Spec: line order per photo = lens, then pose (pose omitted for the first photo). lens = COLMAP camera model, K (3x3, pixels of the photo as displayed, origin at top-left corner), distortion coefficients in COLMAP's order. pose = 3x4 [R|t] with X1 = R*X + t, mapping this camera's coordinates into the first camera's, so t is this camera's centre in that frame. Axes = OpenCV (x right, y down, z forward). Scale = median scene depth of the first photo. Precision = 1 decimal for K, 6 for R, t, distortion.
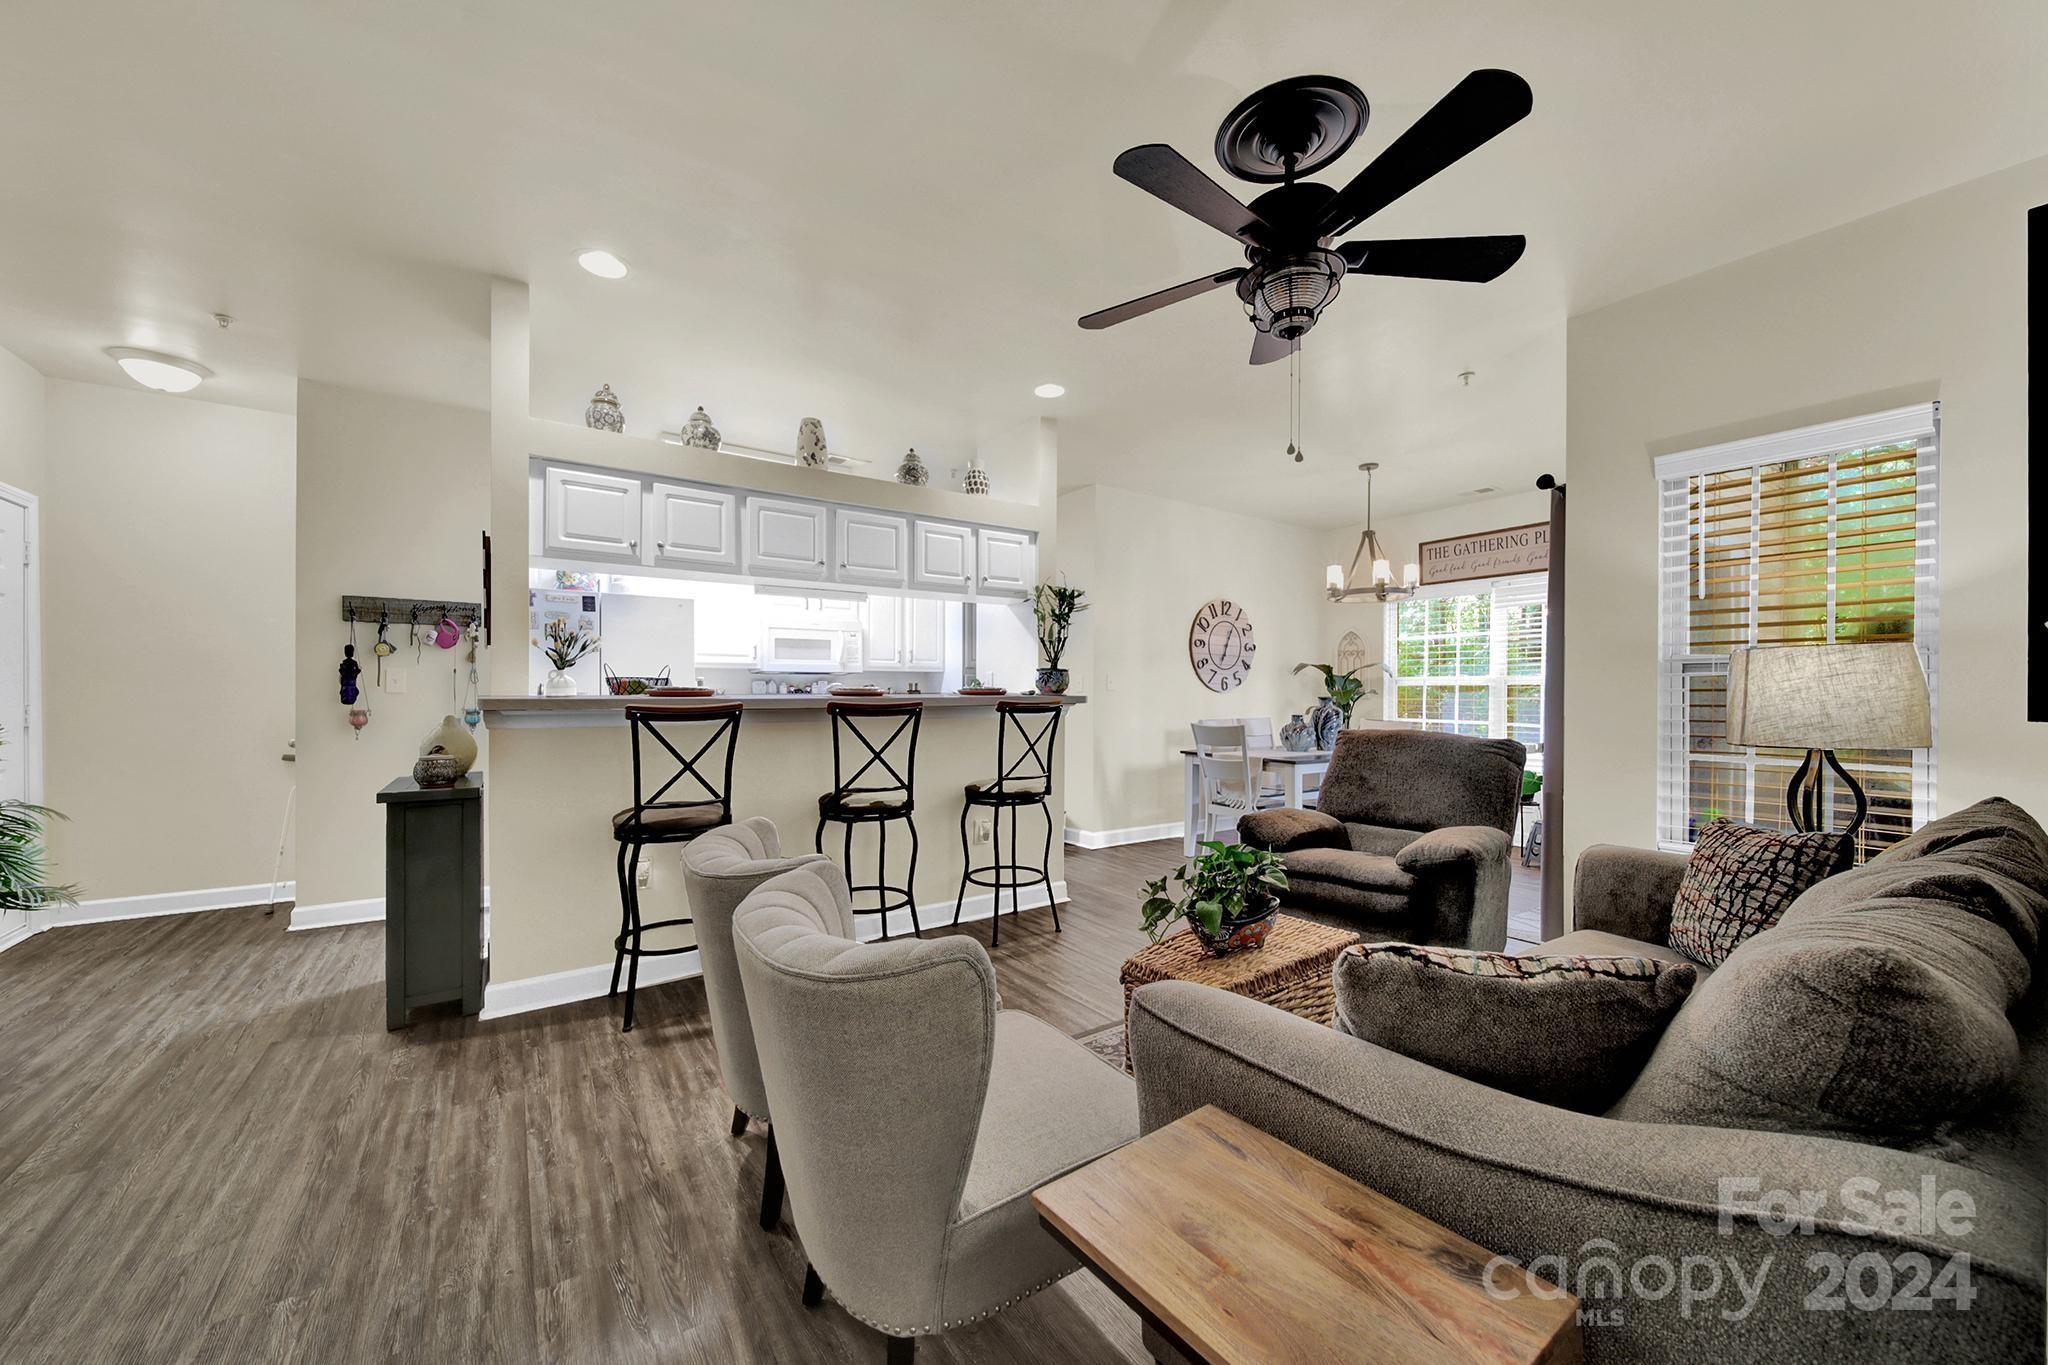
lens RADIAL K [[740.8, 0, 1000.9], [0, 740.8, 691.3], [0, 0, 1]] dist [-0.002769, -0.000390]
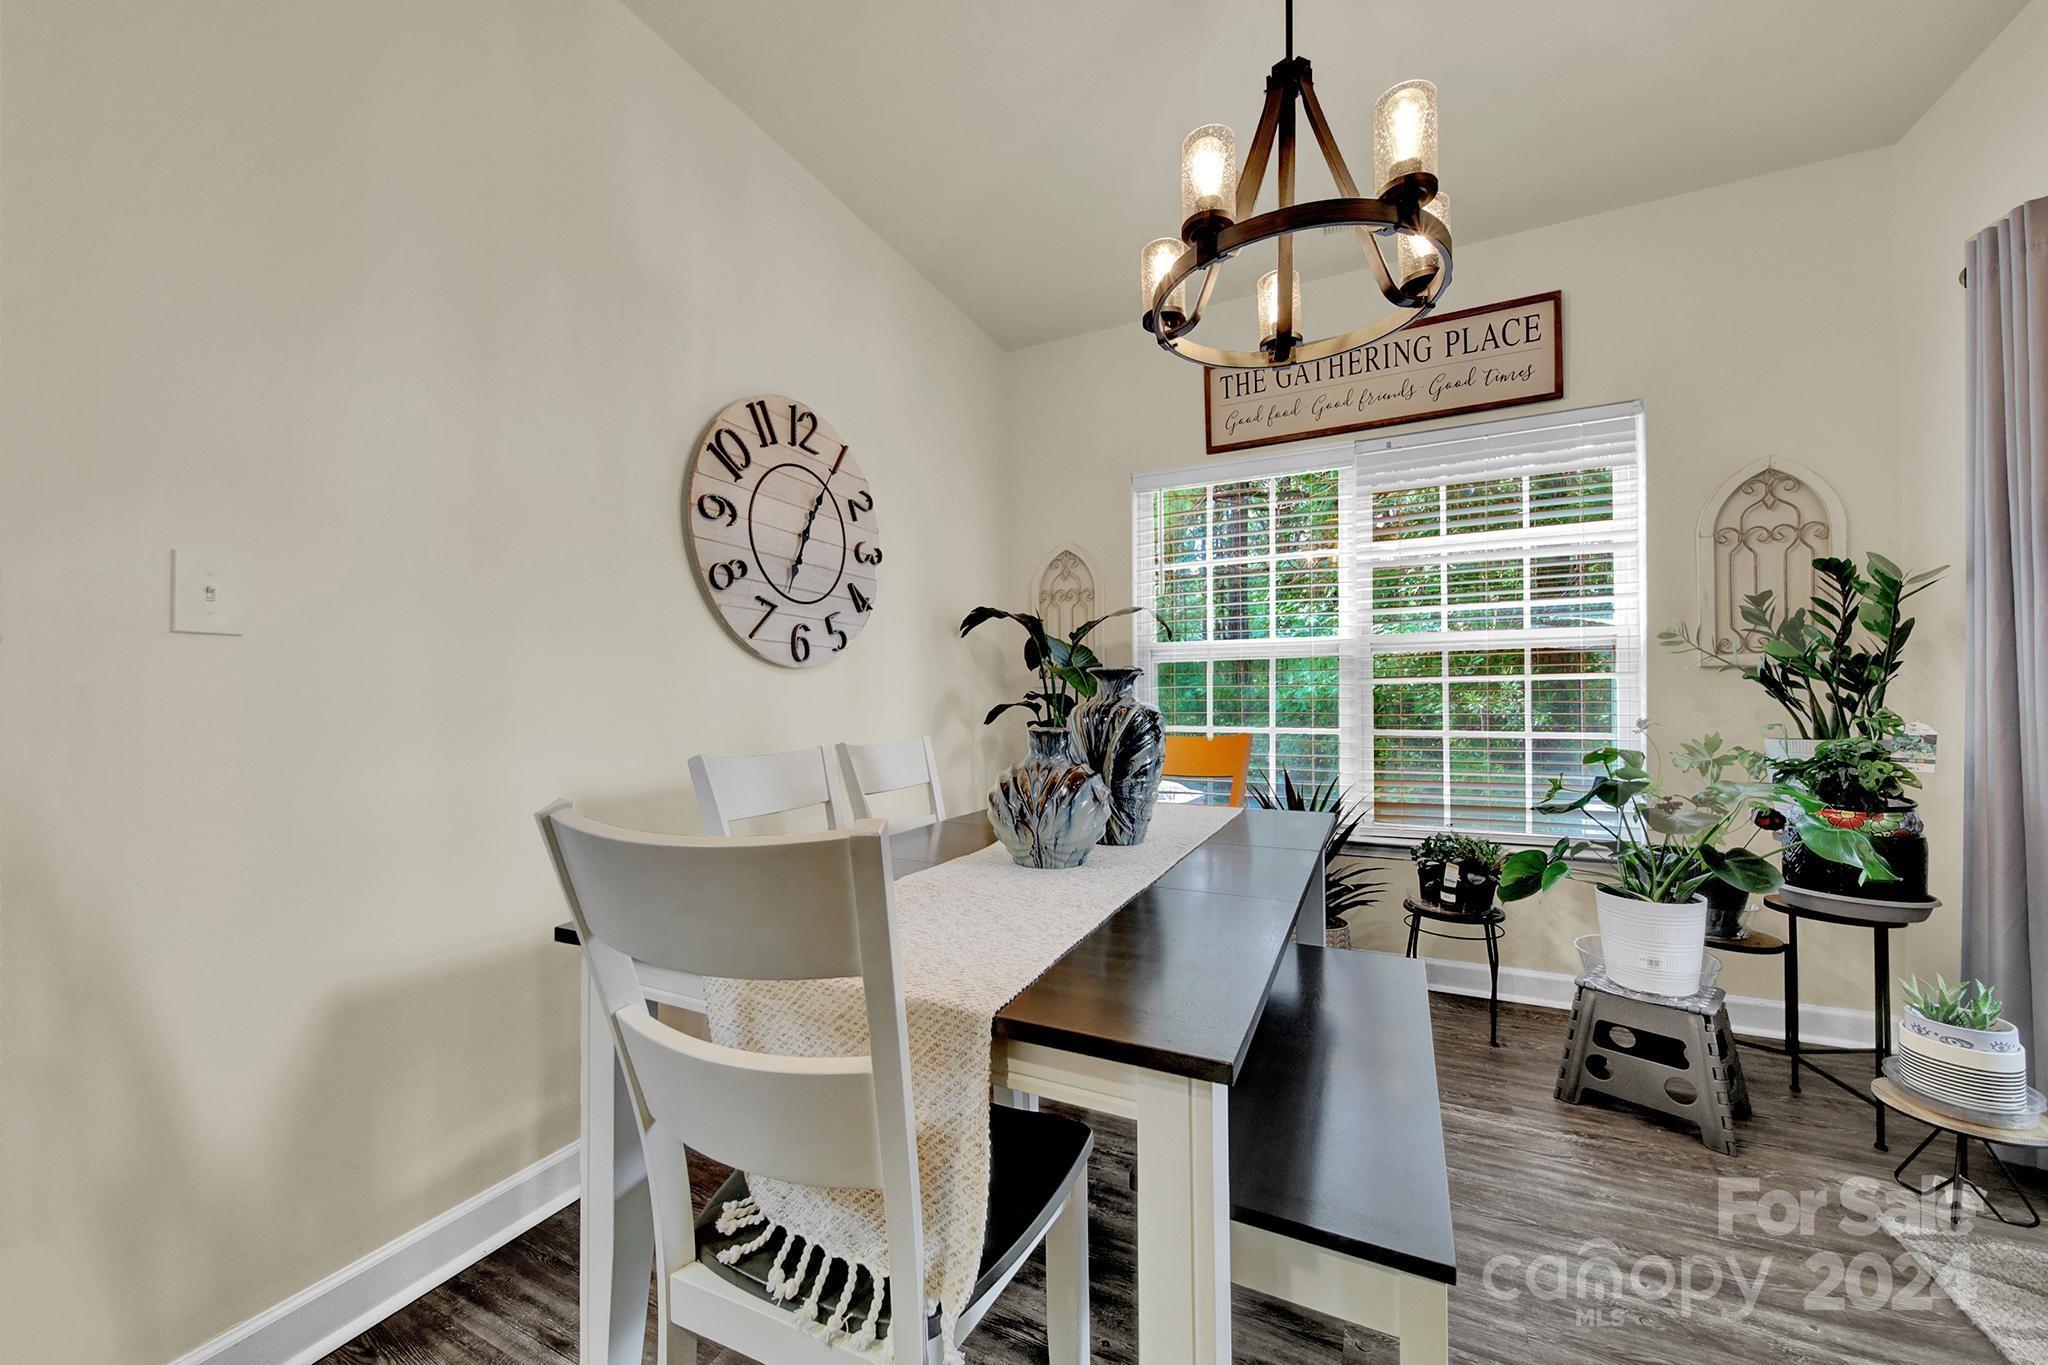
lens RADIAL K [[756.6, 0, 1002.6], [0, 756.6, 696.6], [0, 0, 1]] dist [-0.000425, -0.000067]
pose [[0.870834, -0.010005, 0.491476, 0.321280], [0.011698, 0.999932, -0.000373, 0.024318], [-0.491438, 0.006074, 0.870891, 0.986033]]
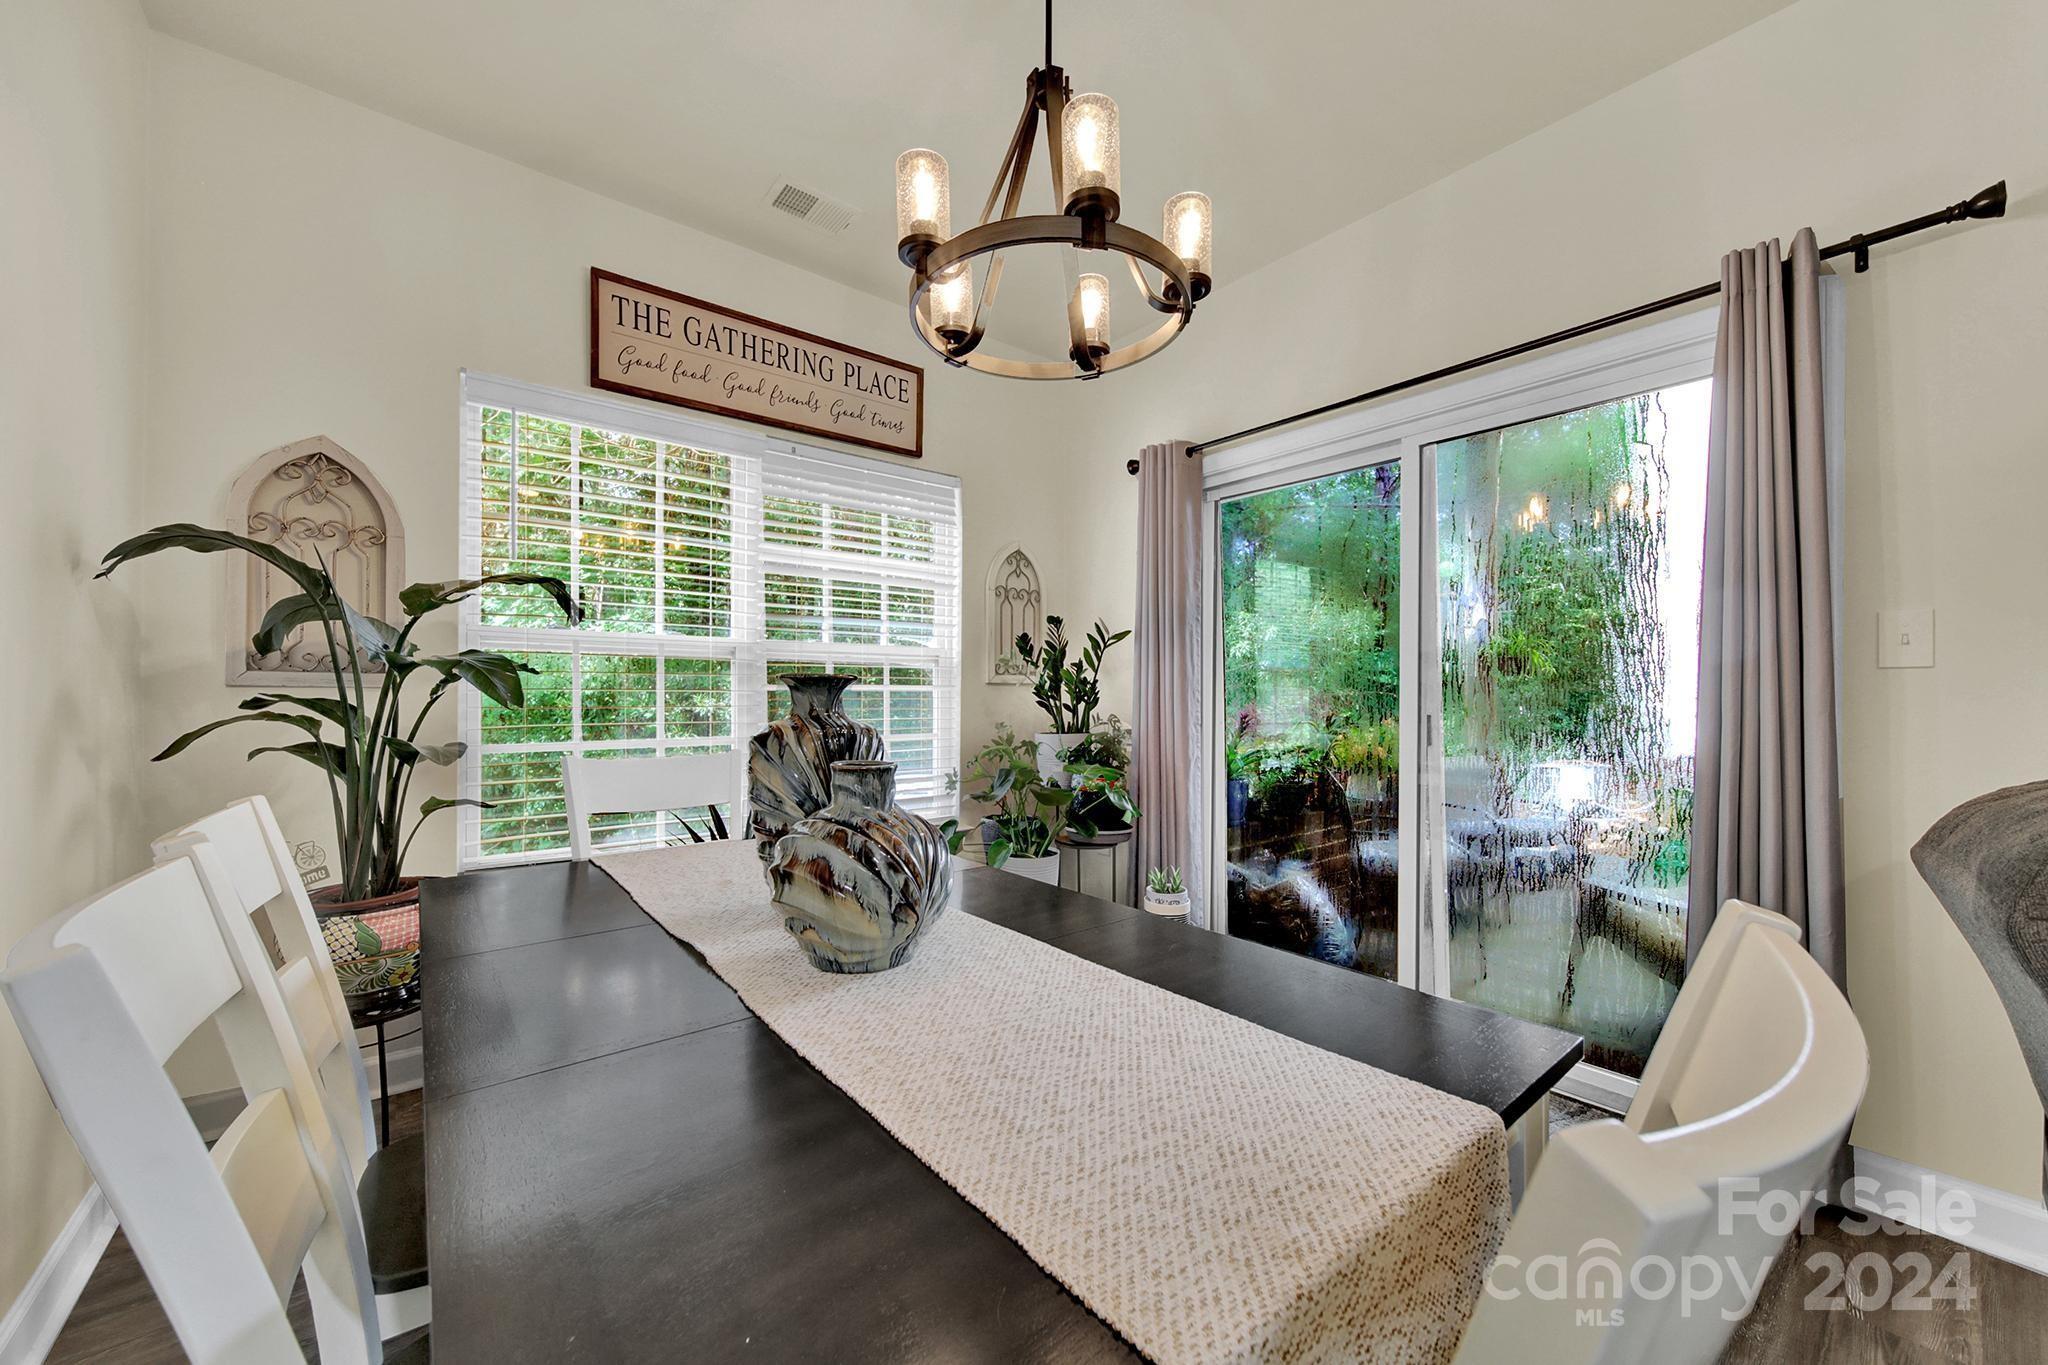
lens RADIAL K [[756.7, 0, 1029.4], [0, 756.7, 691.7], [0, 0, 1]] dist [-0.000531, -0.000038]
pose [[-0.086382, -0.004338, 0.996253, 0.268671], [-0.005987, 0.999975, 0.003835, 0.012562], [-0.996244, -0.005634, -0.086405, 1.263732]]
